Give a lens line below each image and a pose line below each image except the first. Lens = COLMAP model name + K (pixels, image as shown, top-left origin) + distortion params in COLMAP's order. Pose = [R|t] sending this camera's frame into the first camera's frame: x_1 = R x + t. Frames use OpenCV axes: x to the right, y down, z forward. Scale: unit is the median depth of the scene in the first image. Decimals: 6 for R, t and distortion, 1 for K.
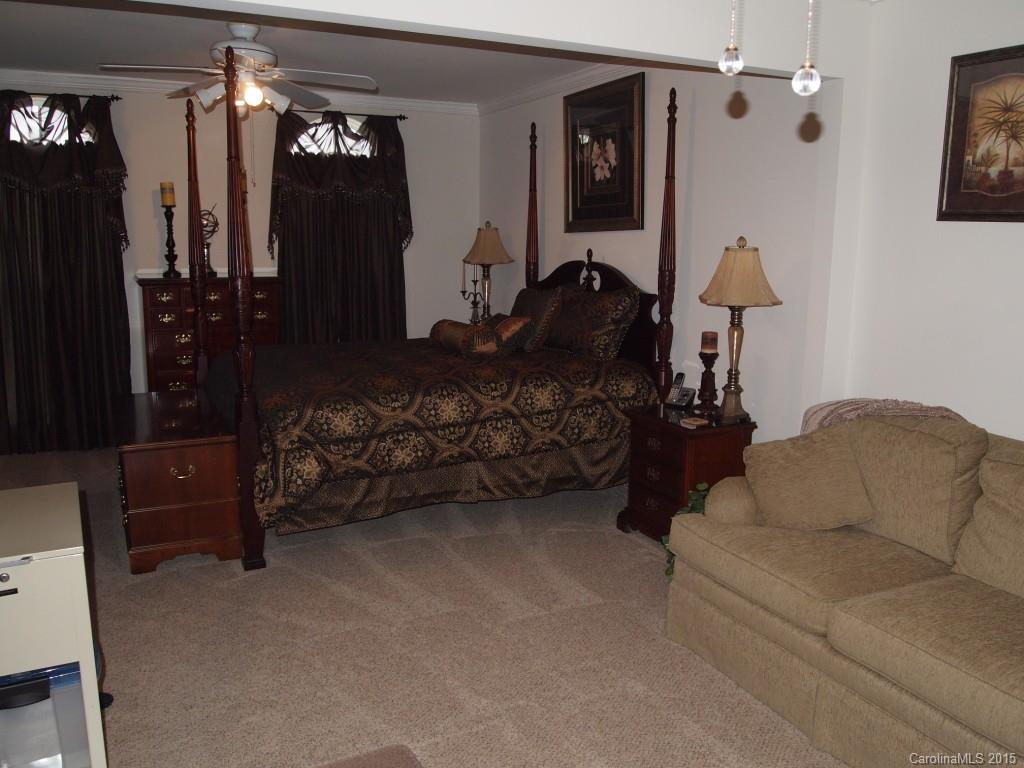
lens RADIAL K [[862.4, 0, 511.6], [0, 862.4, 382.5], [0, 0, 1]] dist [-0.048078, 0.001447]
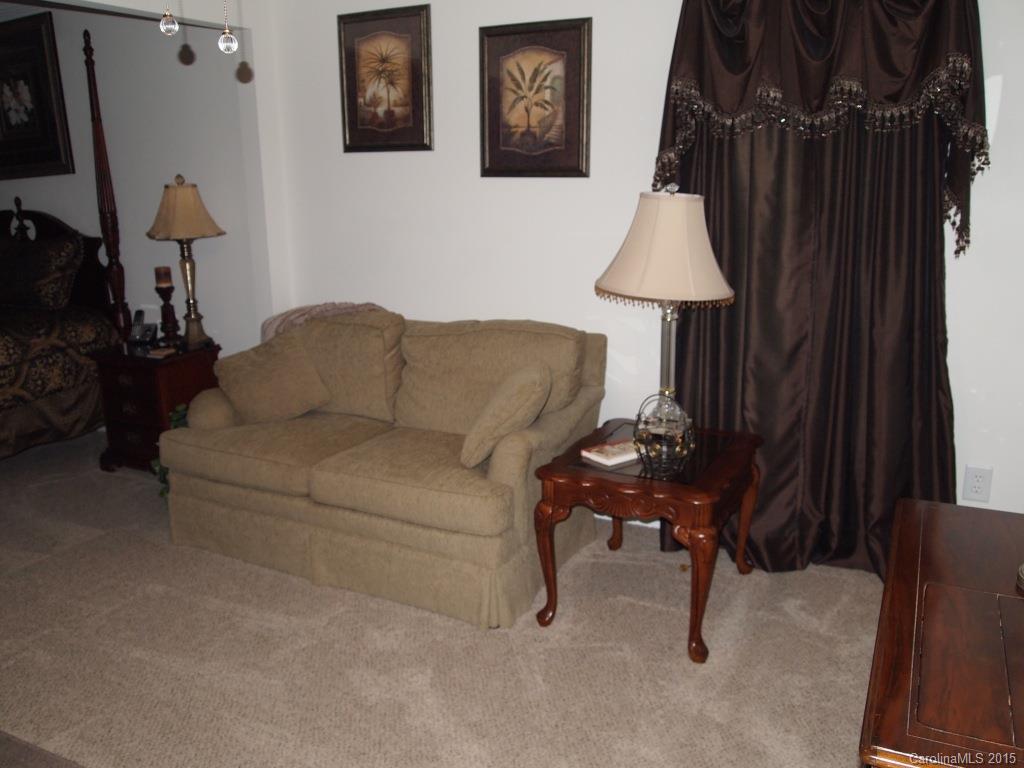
lens RADIAL K [[862.4, 0, 513.4], [0, 862.4, 385.0], [0, 0, 1]] dist [-0.048078, 0.001447]
pose [[0.805274, -0.169537, 0.568147, -0.051079], [0.132413, 0.985469, 0.106388, 0.034651], [-0.577928, -0.010441, 0.816021, -0.128547]]
